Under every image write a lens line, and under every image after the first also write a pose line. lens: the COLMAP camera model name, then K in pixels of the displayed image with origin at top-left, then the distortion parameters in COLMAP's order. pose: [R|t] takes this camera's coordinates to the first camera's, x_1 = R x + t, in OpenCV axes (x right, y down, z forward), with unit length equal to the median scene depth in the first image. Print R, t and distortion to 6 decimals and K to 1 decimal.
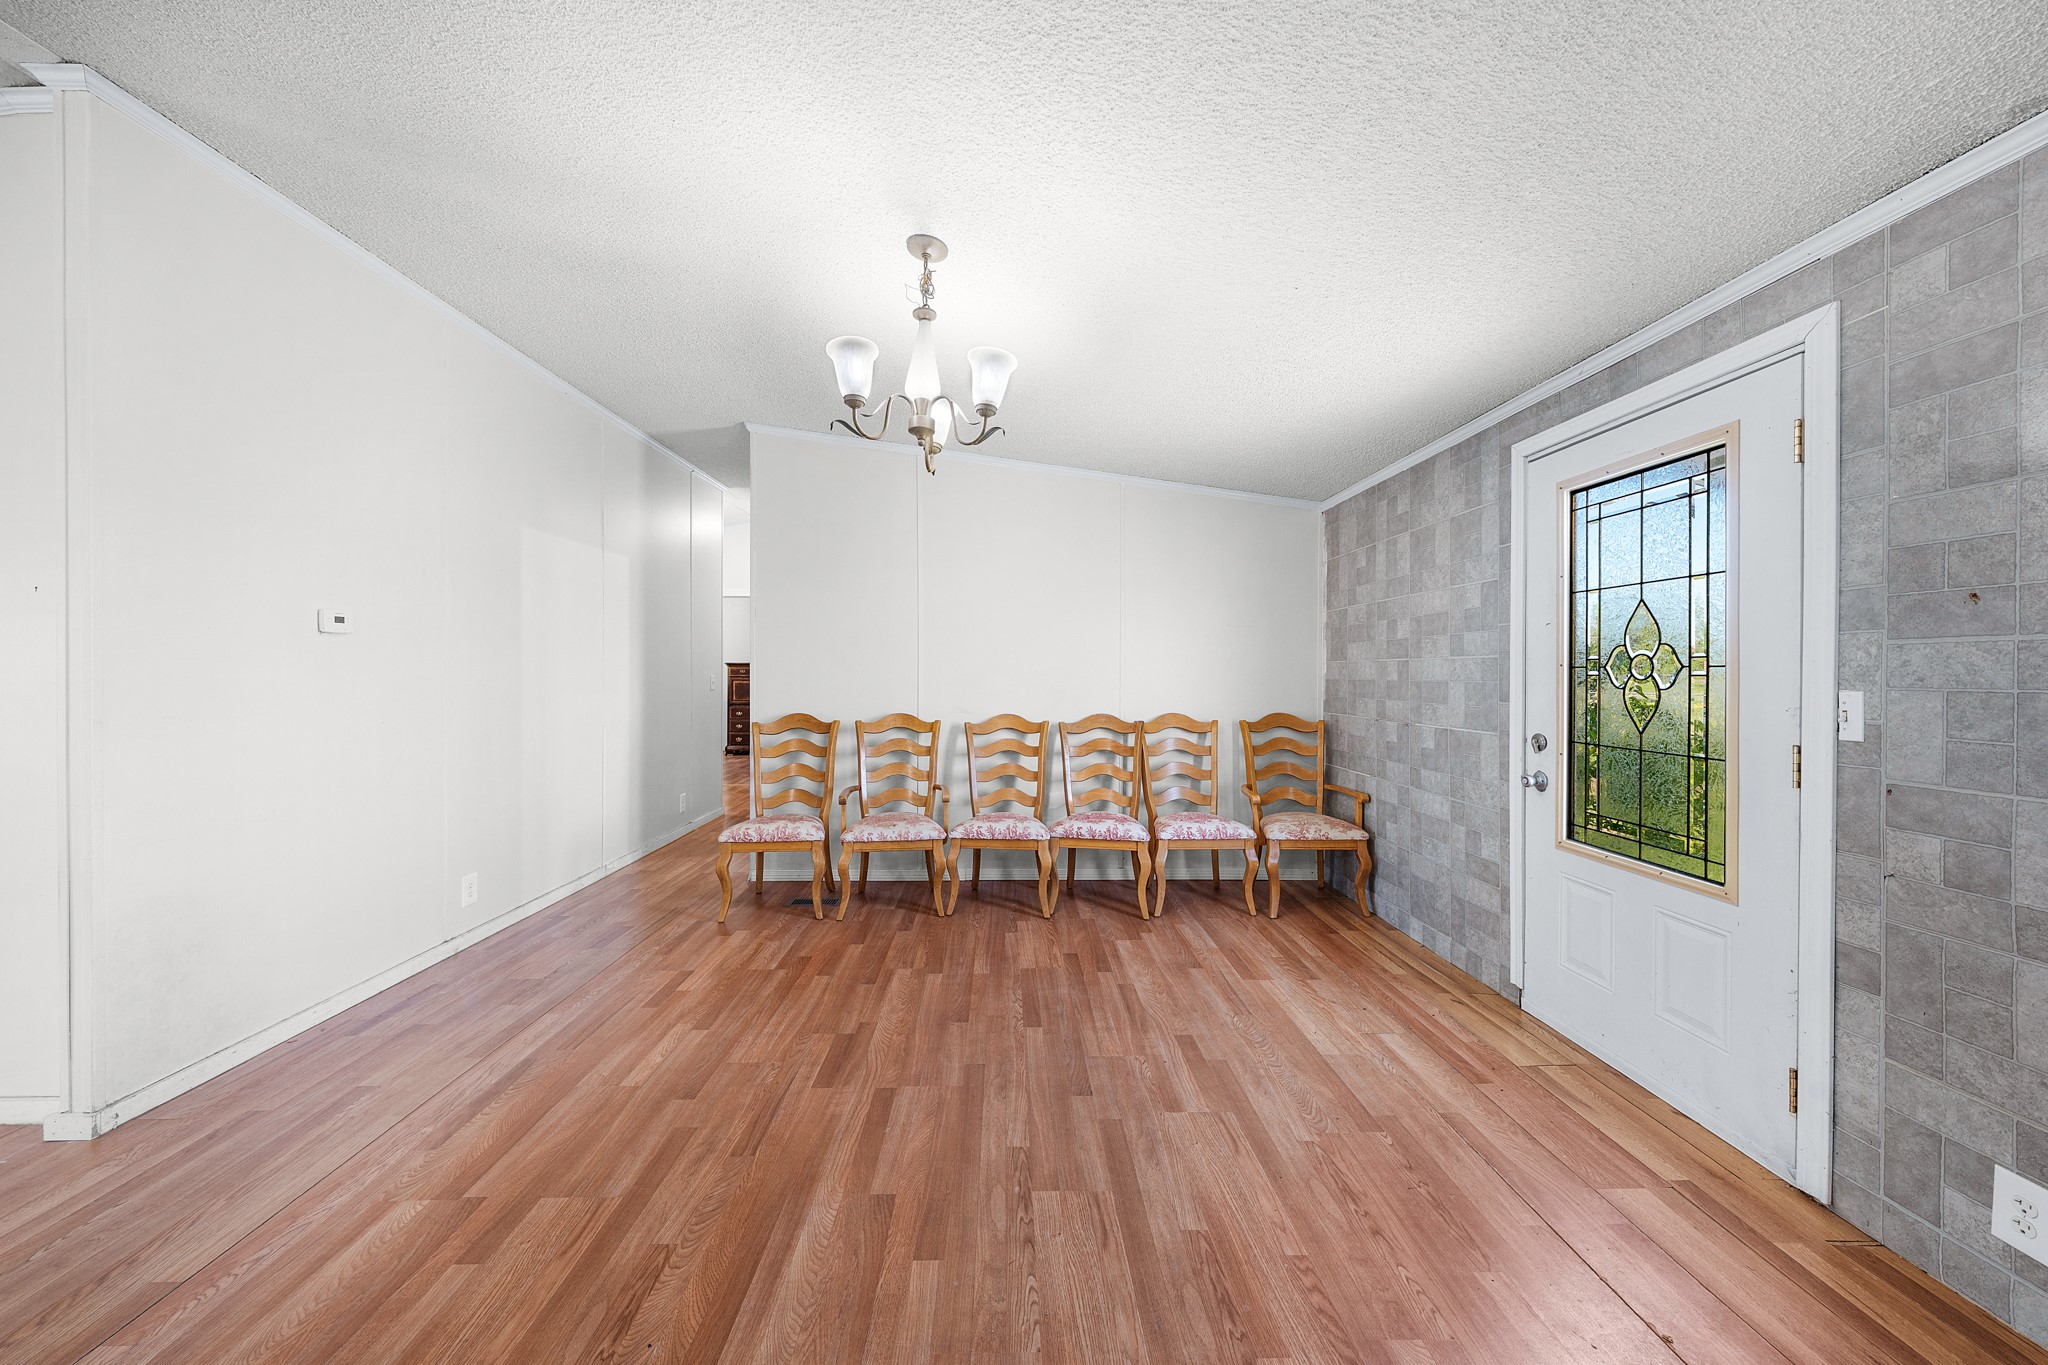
lens RADIAL K [[708.1, 0, 1015.5], [0, 708.1, 673.6], [0, 0, 1]] dist [-0.000287, -0.000089]
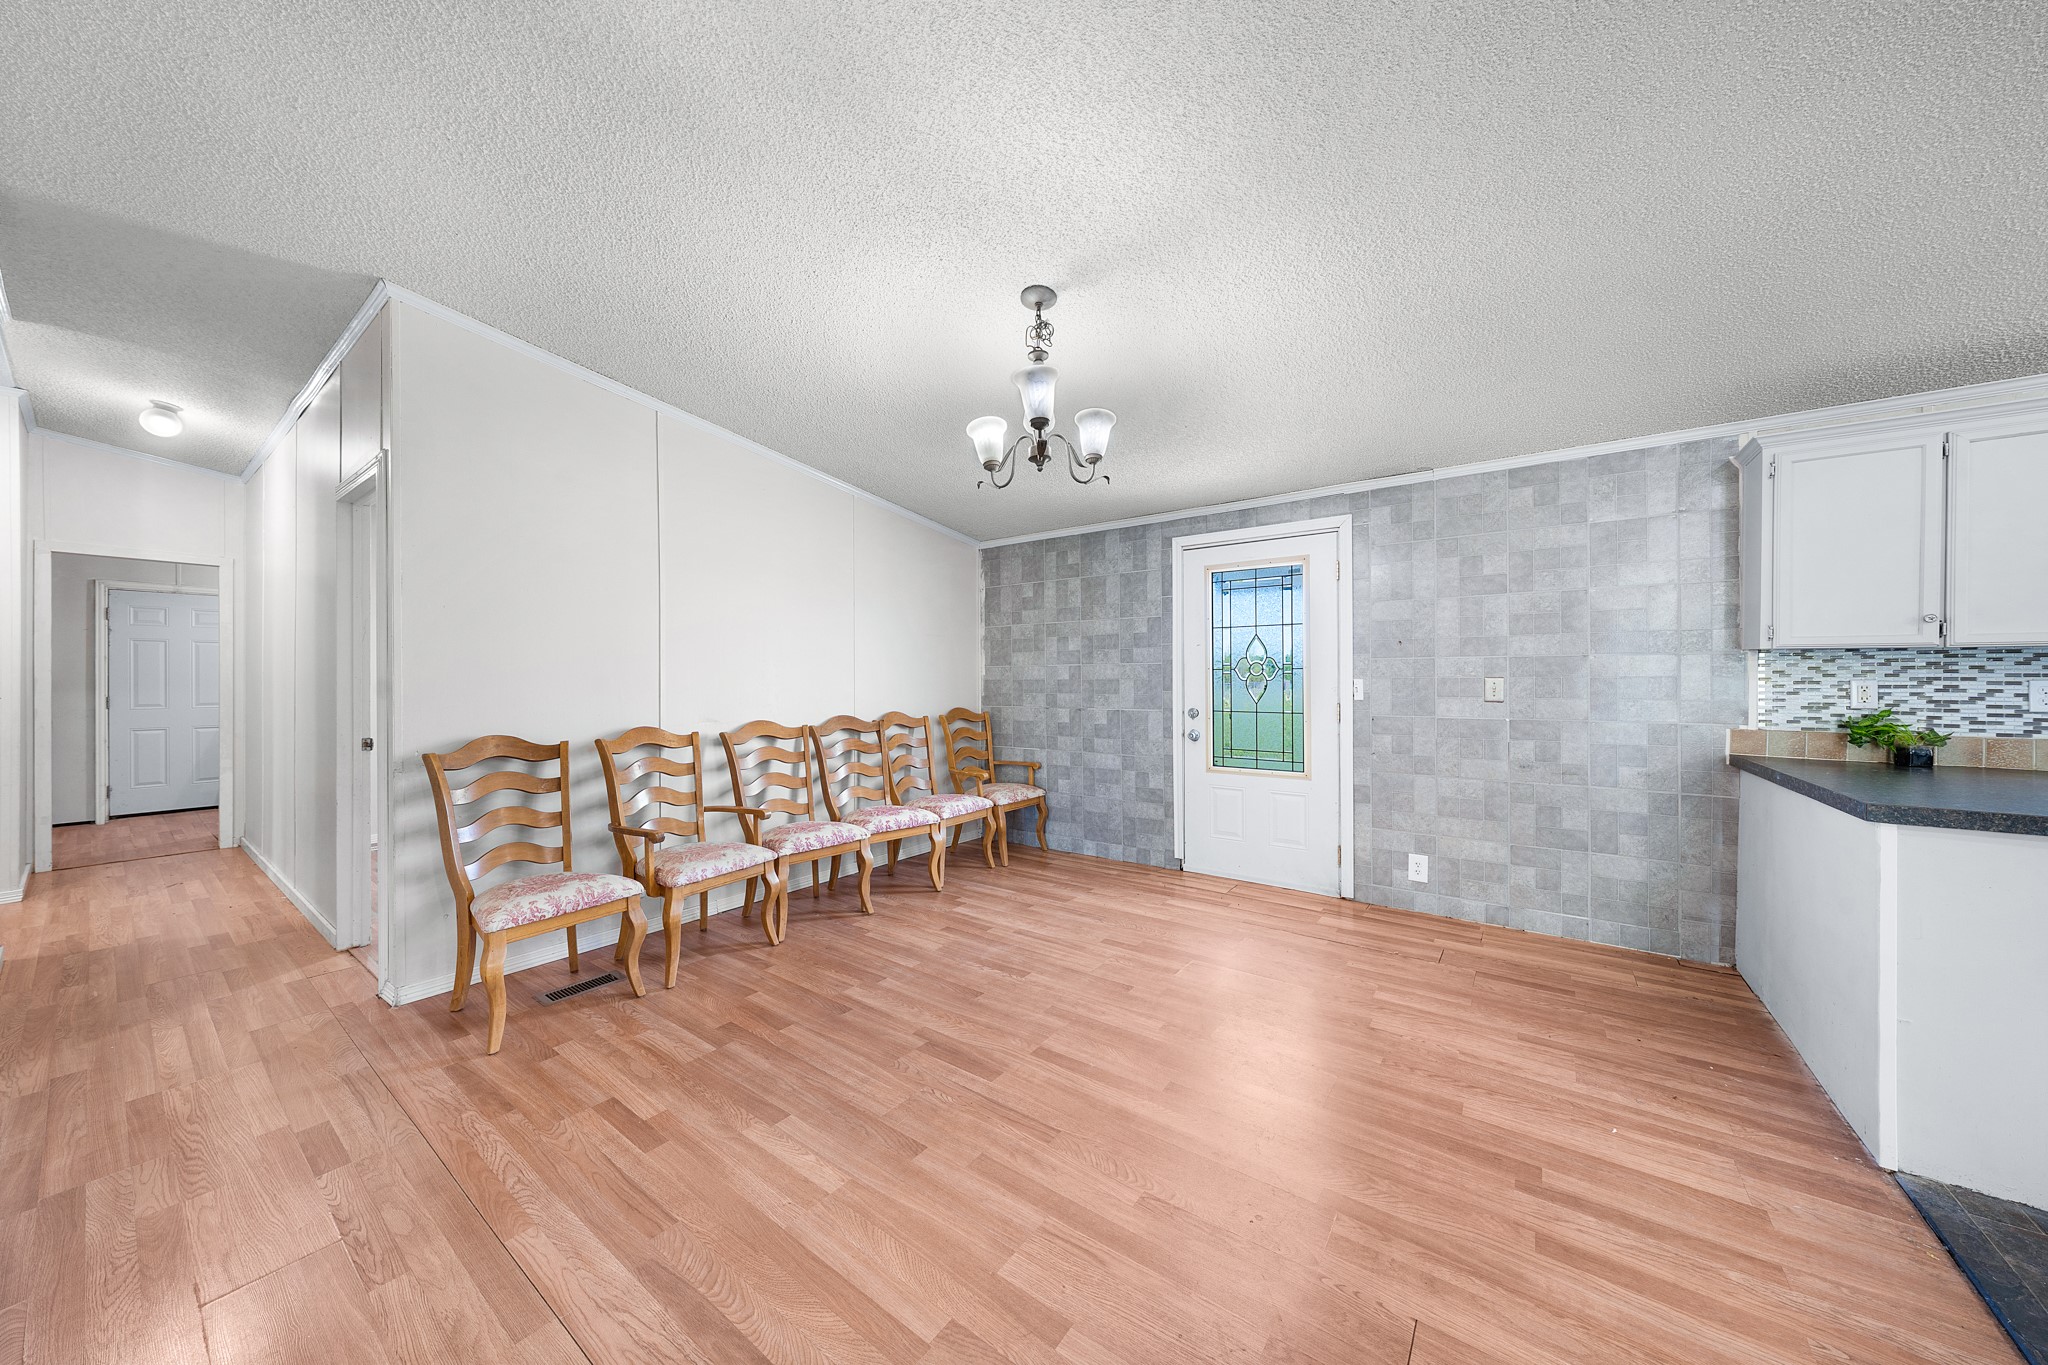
lens RADIAL K [[697.0, 0, 1014.7], [0, 697.0, 675.7], [0, 0, 1]] dist [0.000258, 0.000053]
pose [[0.614222, -0.003698, 0.789124, -0.717307], [0.008346, 0.999964, -0.001810, 0.004004], [-0.789089, 0.007698, 0.614231, 0.242456]]
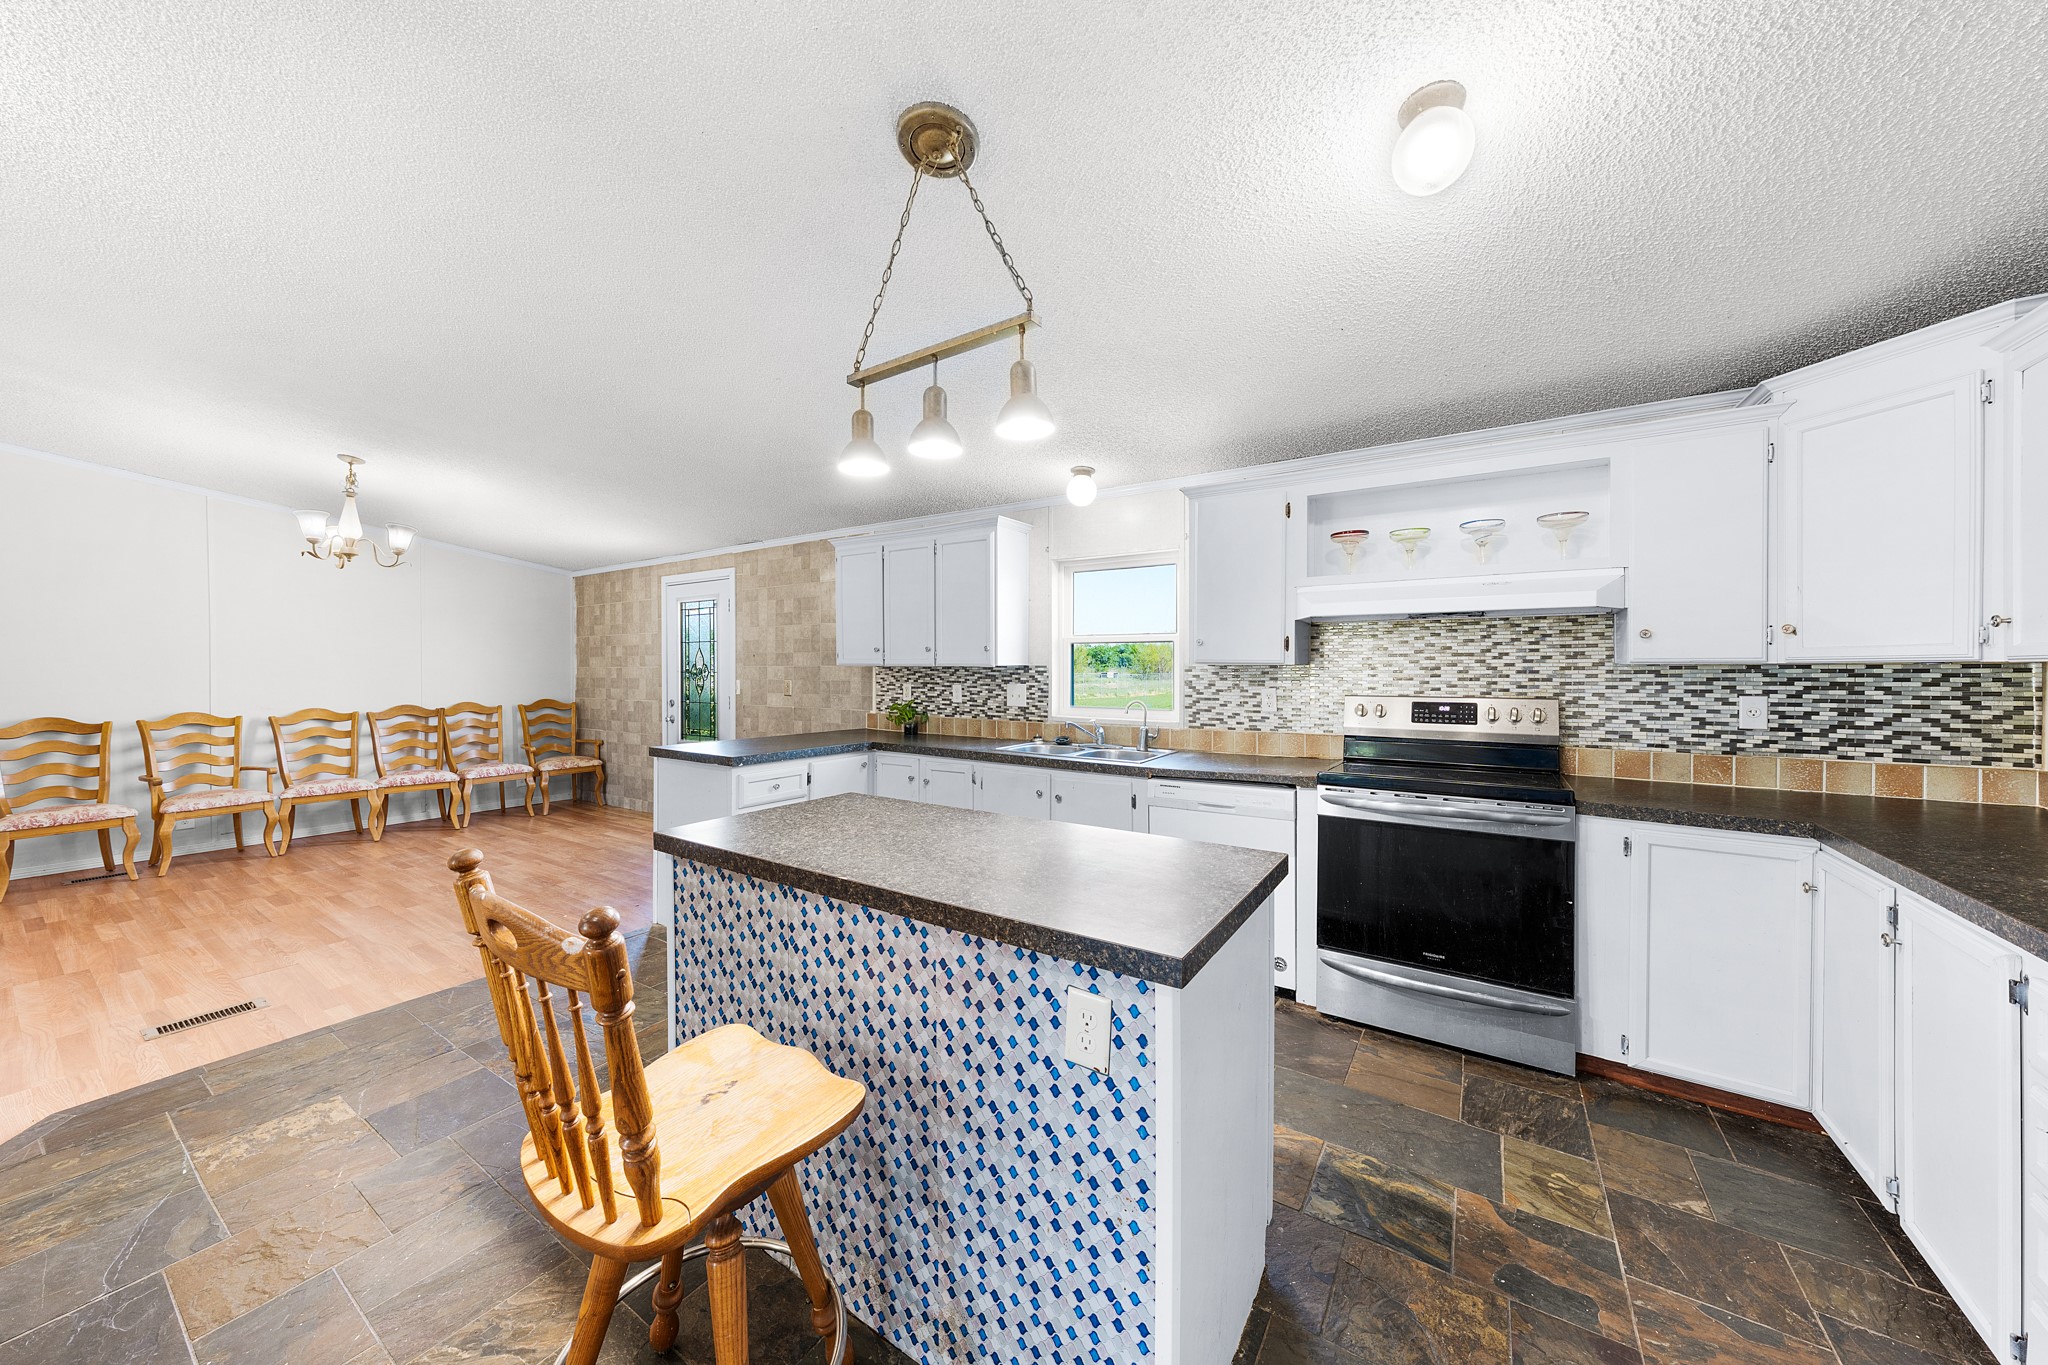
lens RADIAL K [[708.1, 0, 1015.5], [0, 708.1, 673.6], [0, 0, 1]] dist [-0.000287, -0.000089]
pose [[0.567671, -0.011228, 0.823179, -0.476486], [0.004944, 0.999935, 0.010229, -0.018526], [-0.823241, -0.001737, 0.567690, -1.094309]]
